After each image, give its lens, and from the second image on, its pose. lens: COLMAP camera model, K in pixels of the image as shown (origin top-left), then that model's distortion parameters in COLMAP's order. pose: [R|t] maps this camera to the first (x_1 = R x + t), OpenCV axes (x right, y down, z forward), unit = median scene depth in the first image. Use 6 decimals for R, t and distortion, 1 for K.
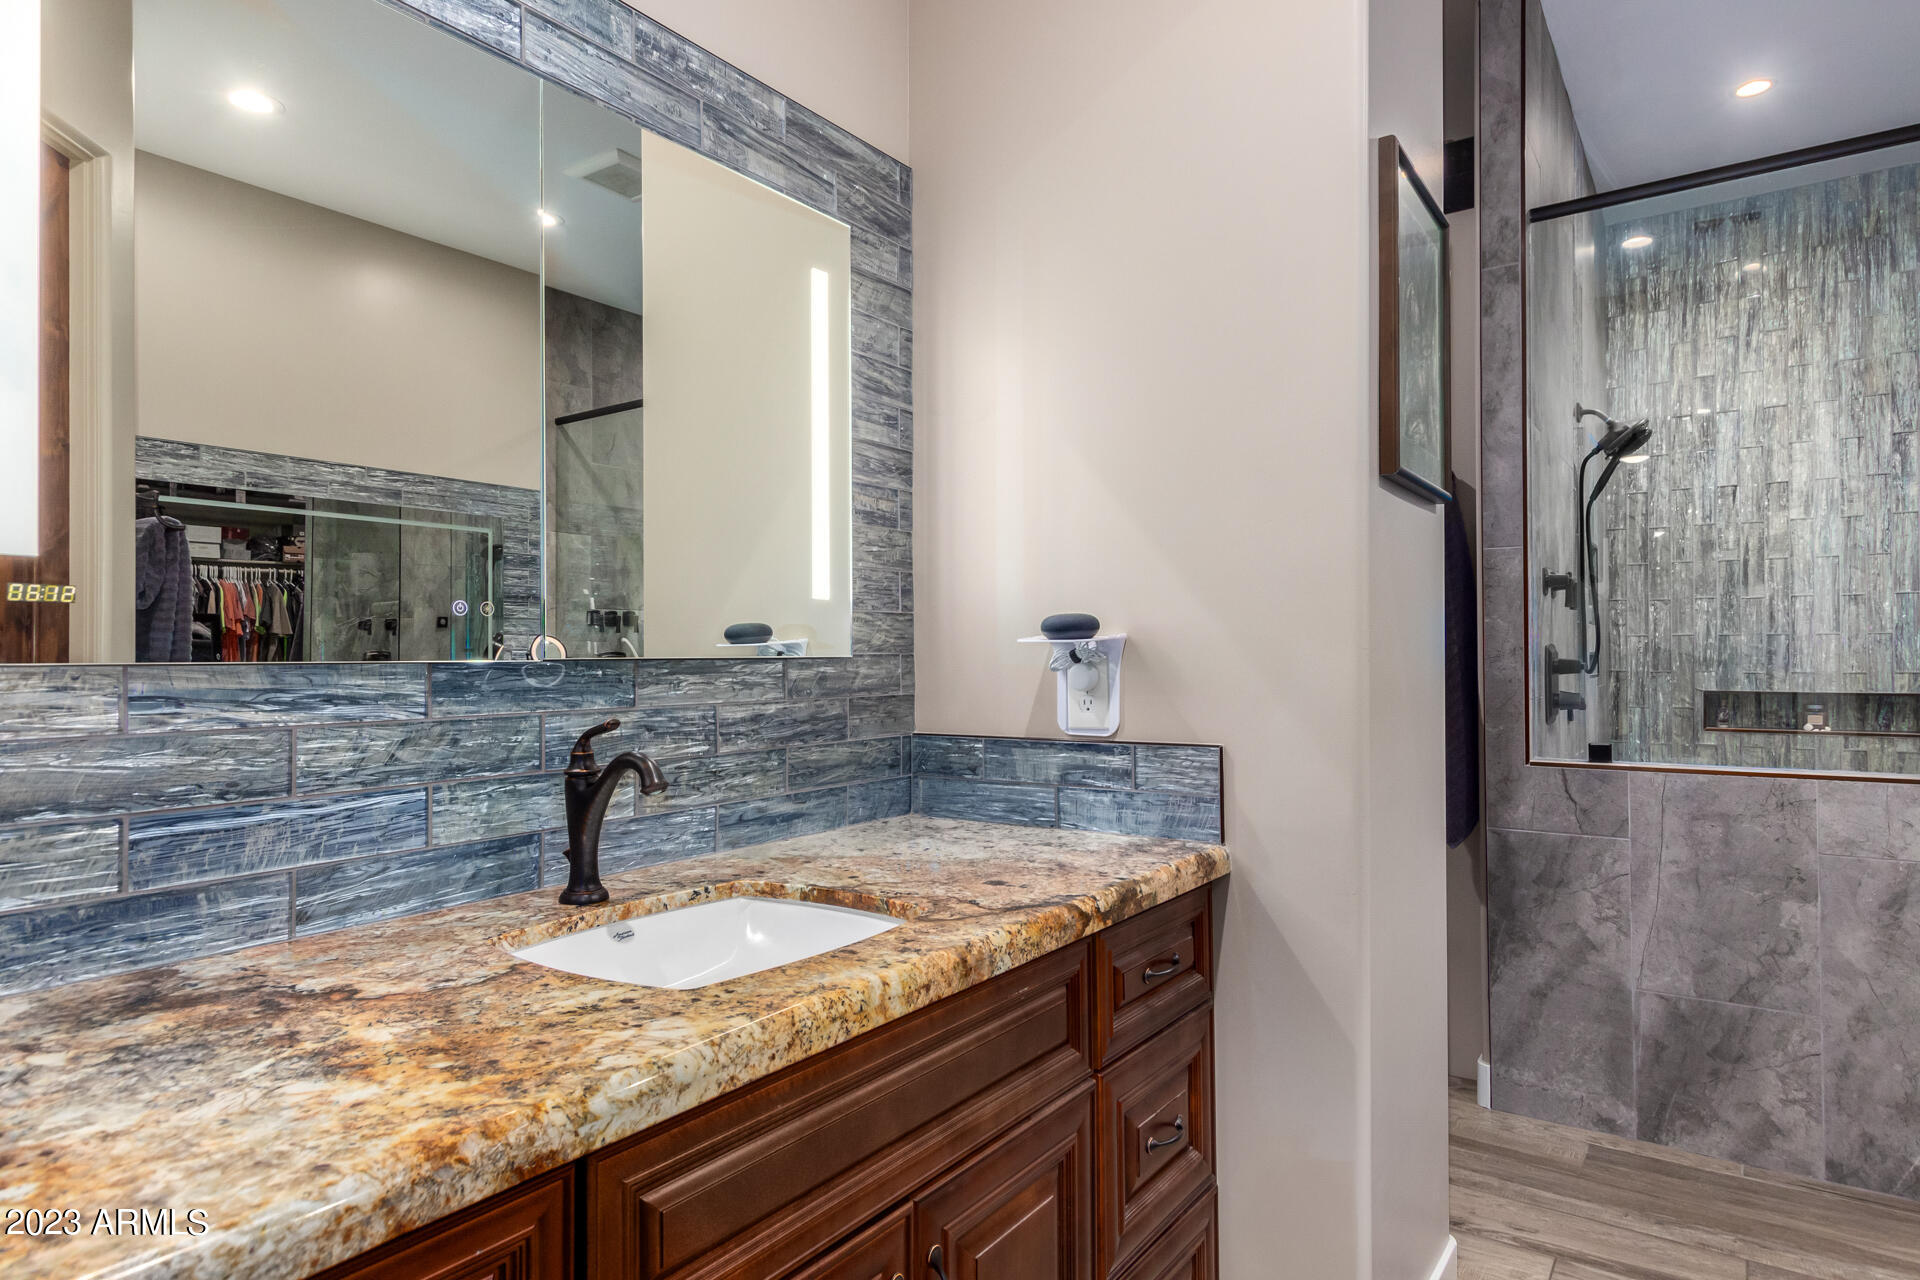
lens RADIAL K [[1108.3, 0, 950.8], [0, 1108.3, 642.8], [0, 0, 1]] dist [0.017156, -0.004743]
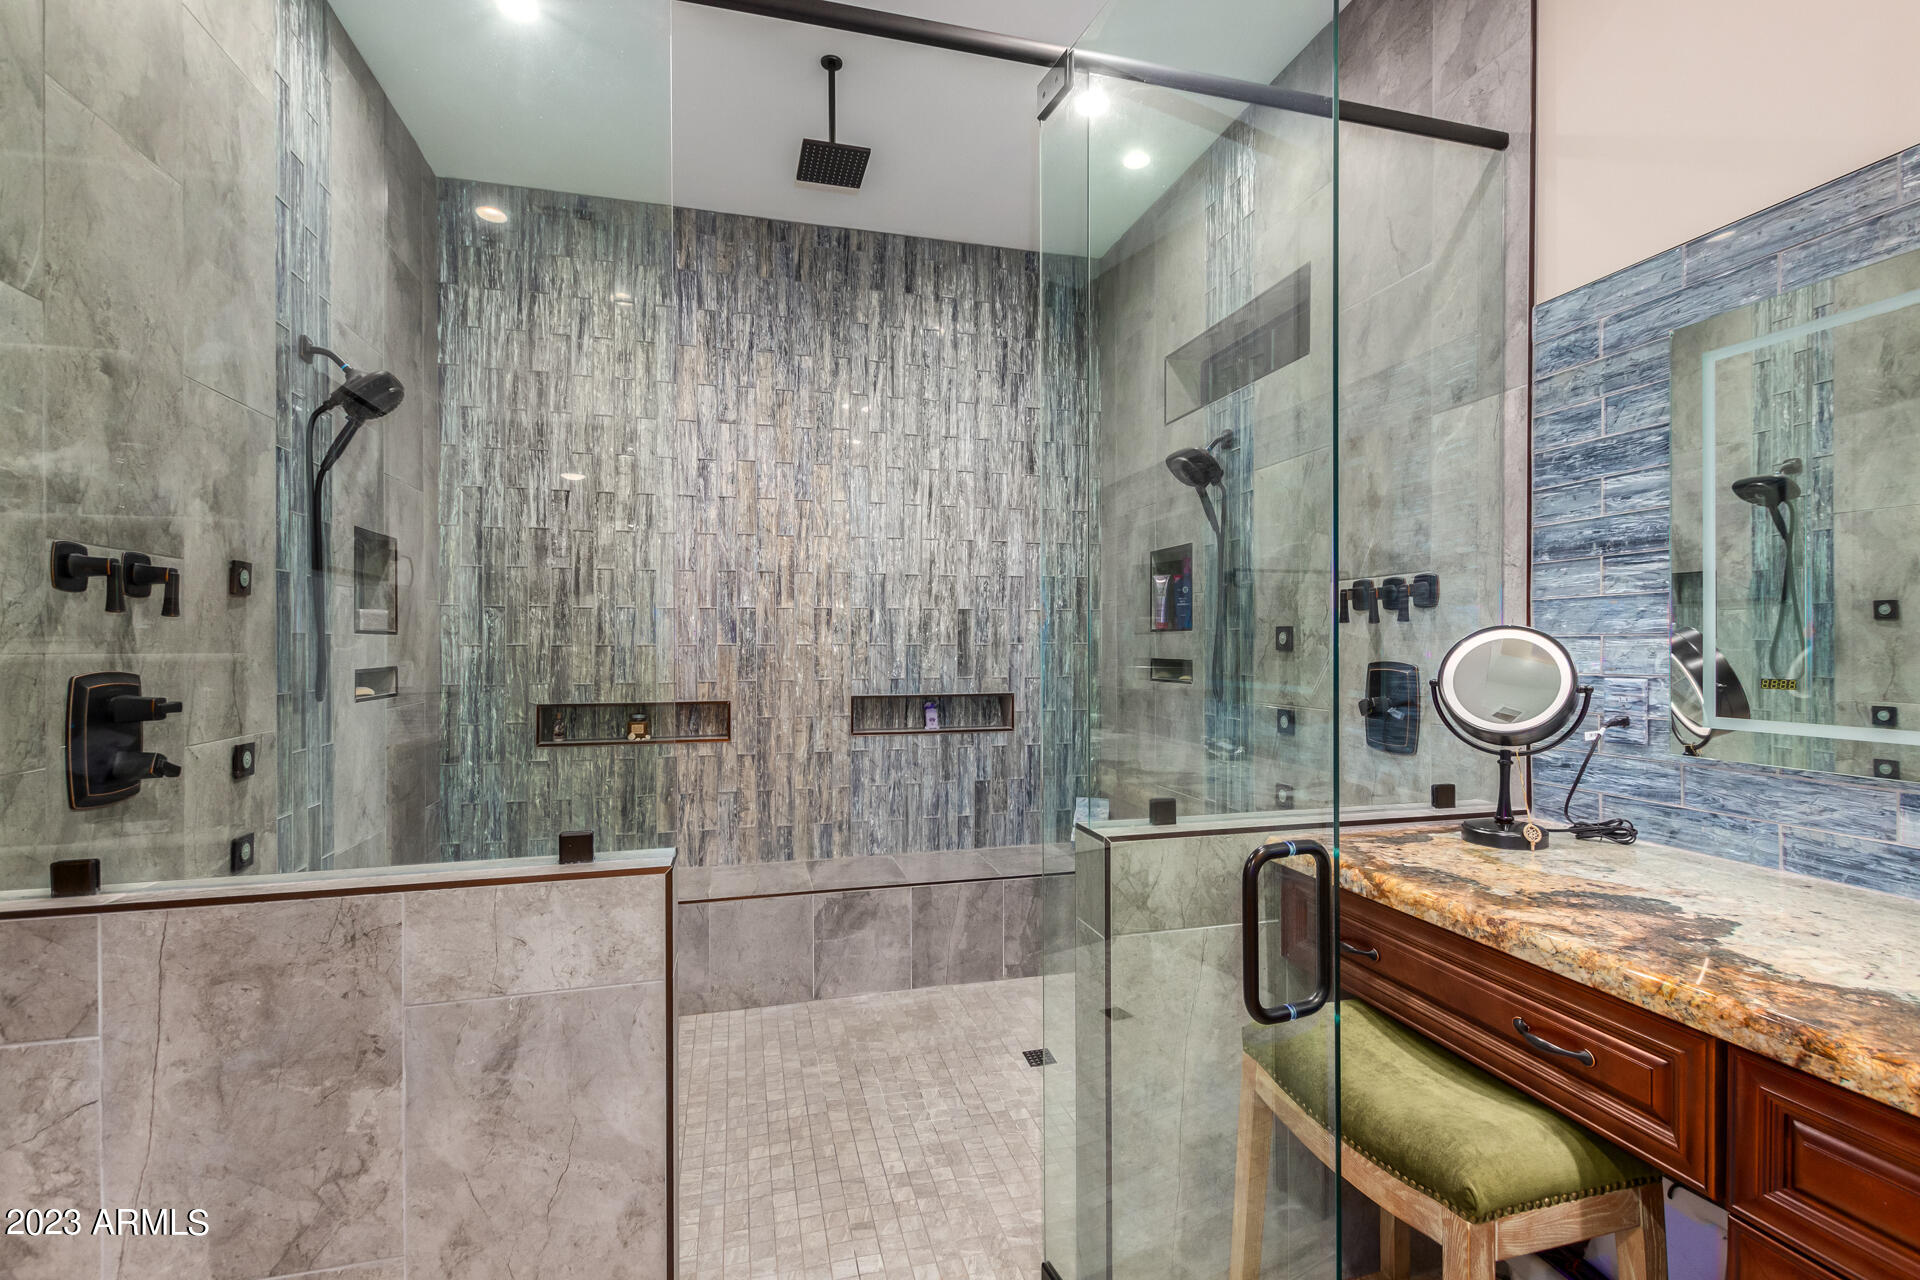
lens RADIAL K [[886.3, 0, 986.8], [0, 886.3, 647.5], [0, 0, 1]] dist [0.006124, -0.004169]
pose [[0.626006, 0.000303, 0.779818, 0.353630], [-0.009334, 0.999931, 0.007105, -0.015375], [-0.779762, -0.011726, 0.625966, 0.252414]]
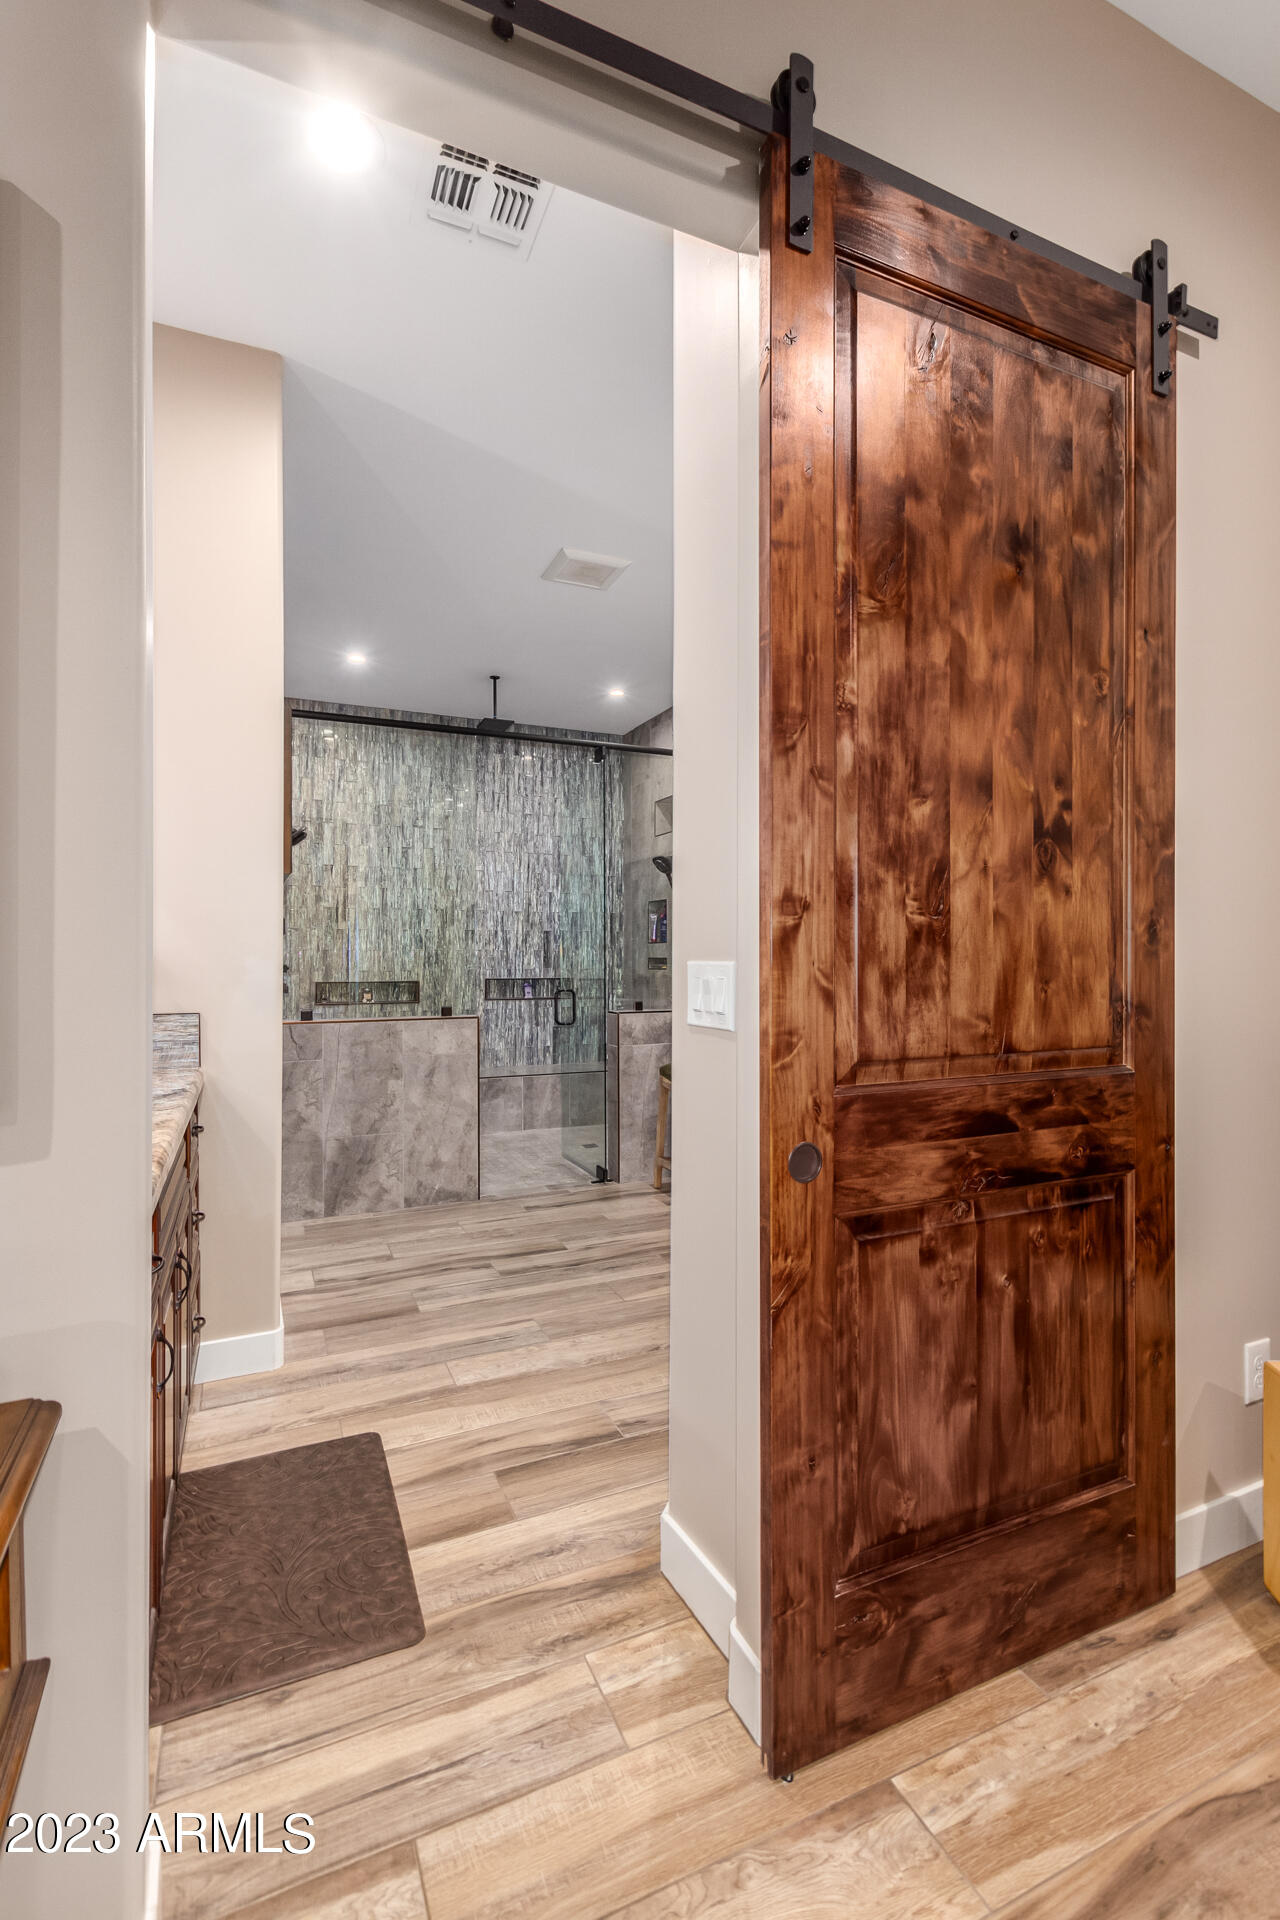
lens RADIAL K [[886.3, 0, 641.1], [0, 886.3, 955.6], [0, 0, 1]] dist [0.006124, -0.004169]
pose [[0.517254, 0.005663, 0.855813, -0.259545], [-0.010807, 0.999942, -0.000085, -0.003477], [-0.855764, -0.009205, 0.517285, -0.153241]]
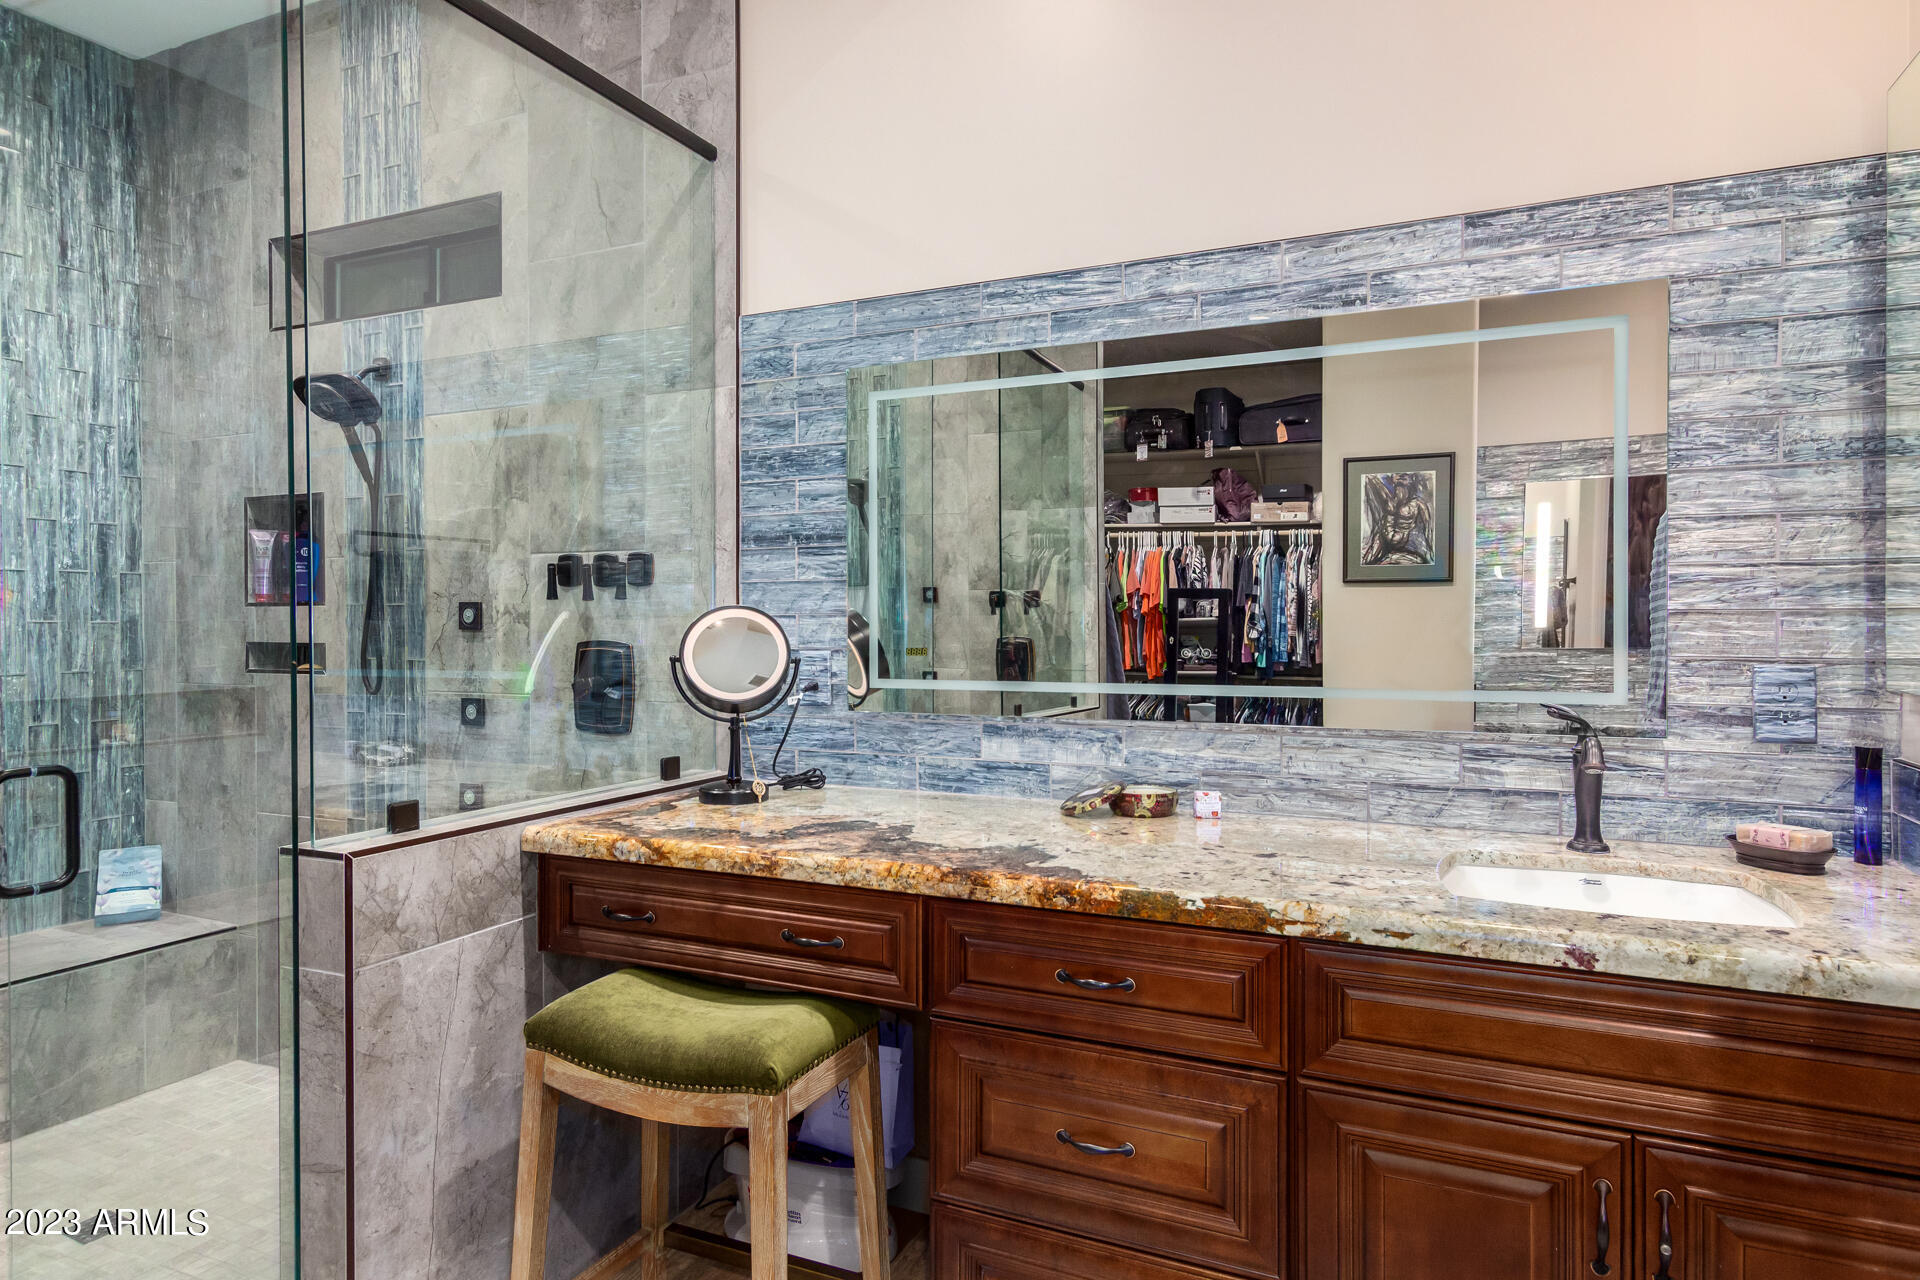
lens RADIAL K [[1108.3, 0, 962.6], [0, 1108.3, 634.5], [0, 0, 1]] dist [0.017156, -0.004743]
pose [[-0.179837, -0.007336, 0.983669, 0.251129], [-0.007366, 0.999954, 0.006111, -0.014367], [-0.983669, -0.006147, -0.179883, 0.304601]]
